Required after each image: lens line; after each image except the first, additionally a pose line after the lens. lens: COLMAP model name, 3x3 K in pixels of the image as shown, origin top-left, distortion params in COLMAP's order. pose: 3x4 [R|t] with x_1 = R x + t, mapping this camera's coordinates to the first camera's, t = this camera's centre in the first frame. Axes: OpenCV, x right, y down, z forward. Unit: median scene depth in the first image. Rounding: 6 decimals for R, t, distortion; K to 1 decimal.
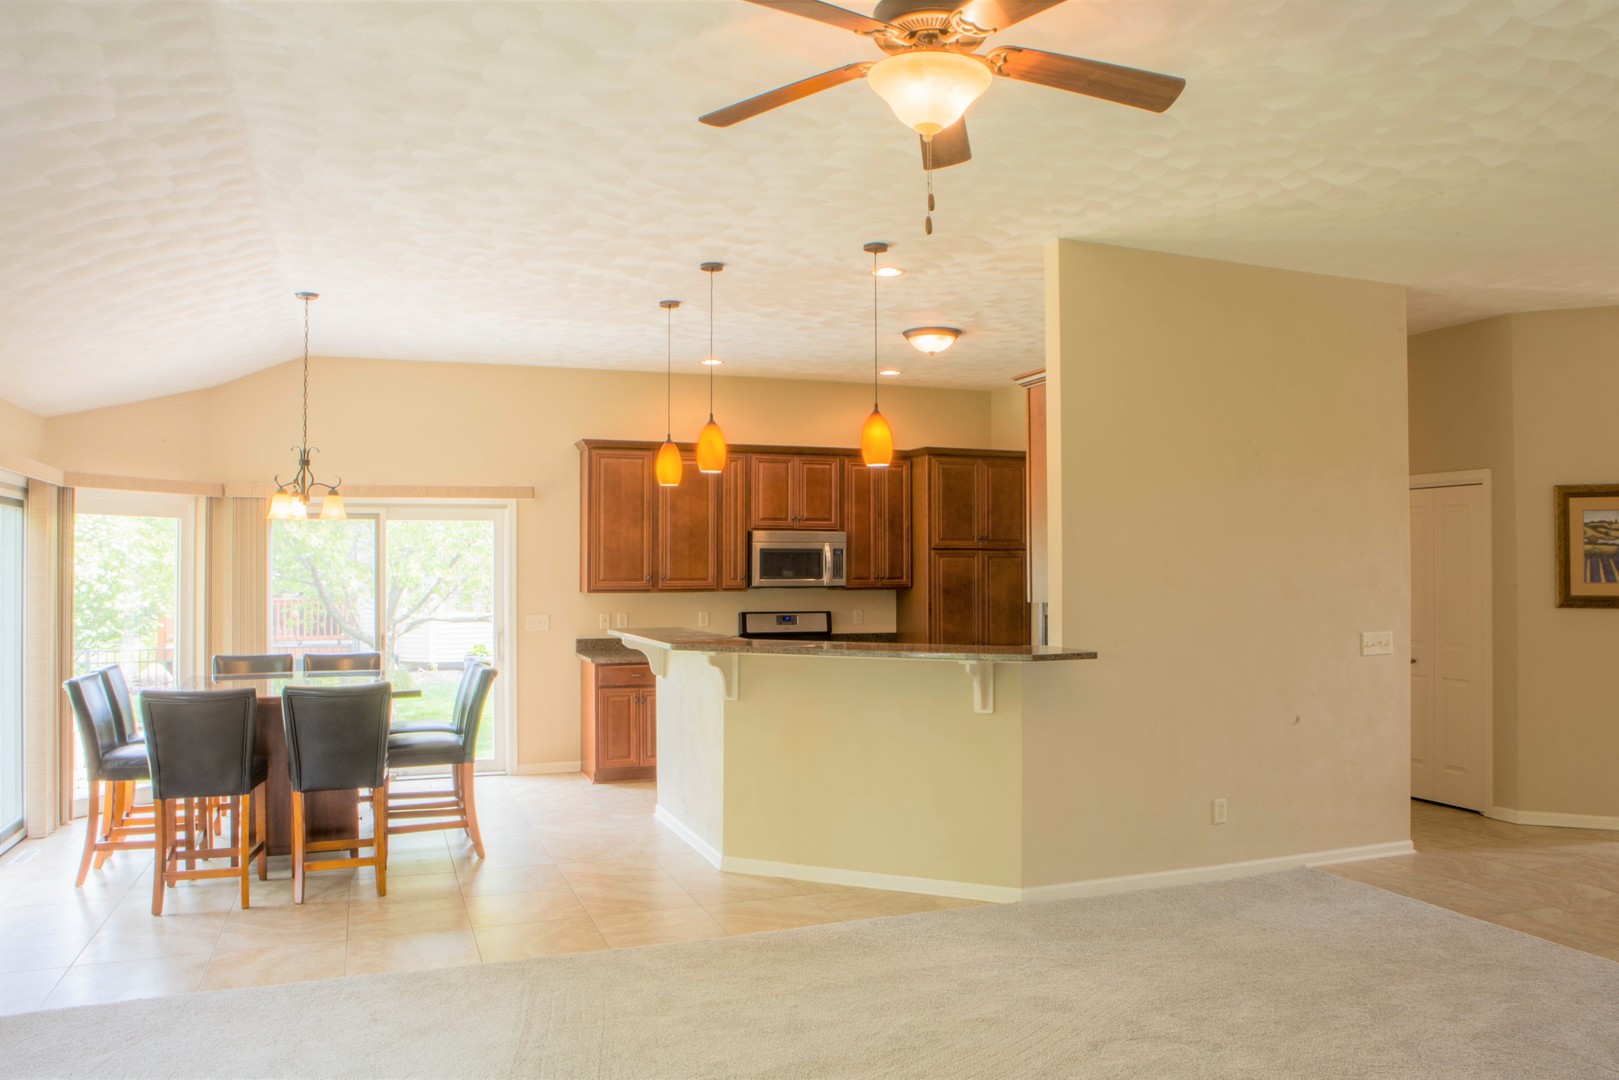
lens RADIAL K [[1142.0, 0, 809.5], [0, 1142.0, 540.0], [0, 0, 1]] dist [-0.097192, 0.082726]
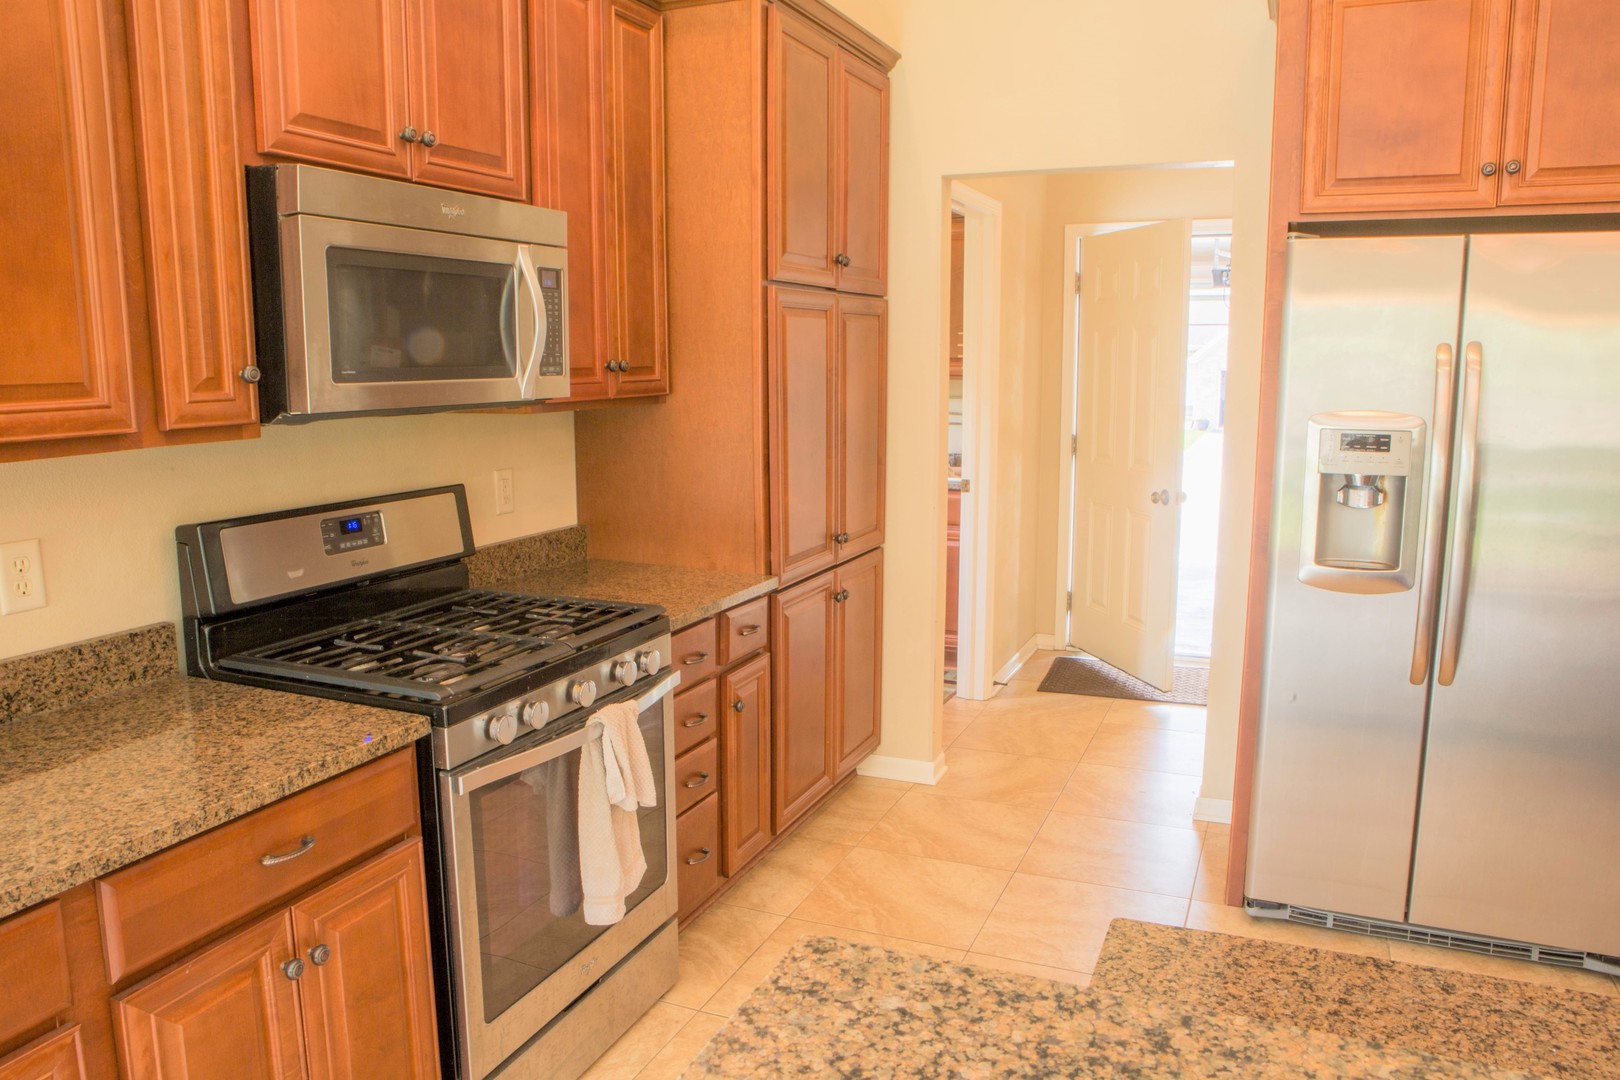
lens RADIAL K [[1142.7, 0, 810.0], [0, 1142.7, 540.0], [0, 0, 1]] dist [-0.097192, 0.082726]
pose [[0.690962, -0.116965, 0.713365, -0.187145], [-0.019661, 0.983417, 0.180288, 0.029809], [-0.722623, -0.138598, 0.677205, 1.018231]]
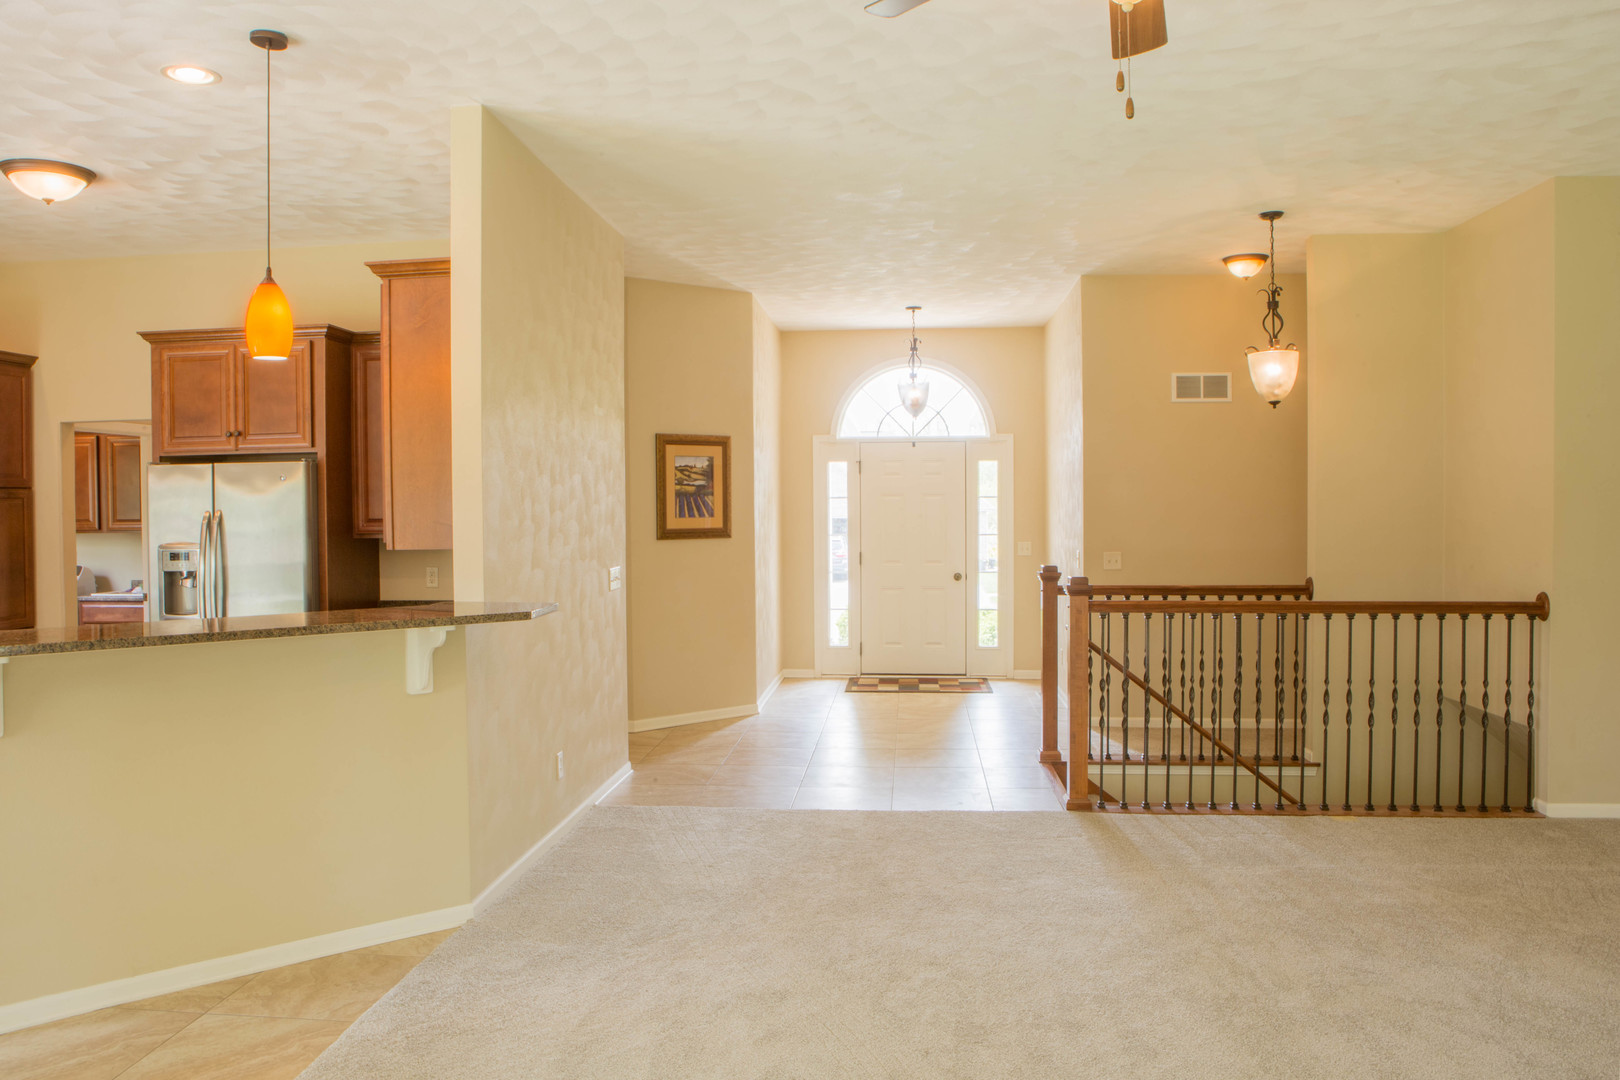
lens RADIAL K [[1142.7, 0, 810.0], [0, 1142.7, 540.0], [0, 0, 1]] dist [-0.097192, 0.082726]
pose [[0.485435, -0.032446, 0.873671, -0.283896], [-0.011106, 0.999002, 0.043271, 0.008180], [-0.874202, -0.030708, 0.484590, 0.293656]]
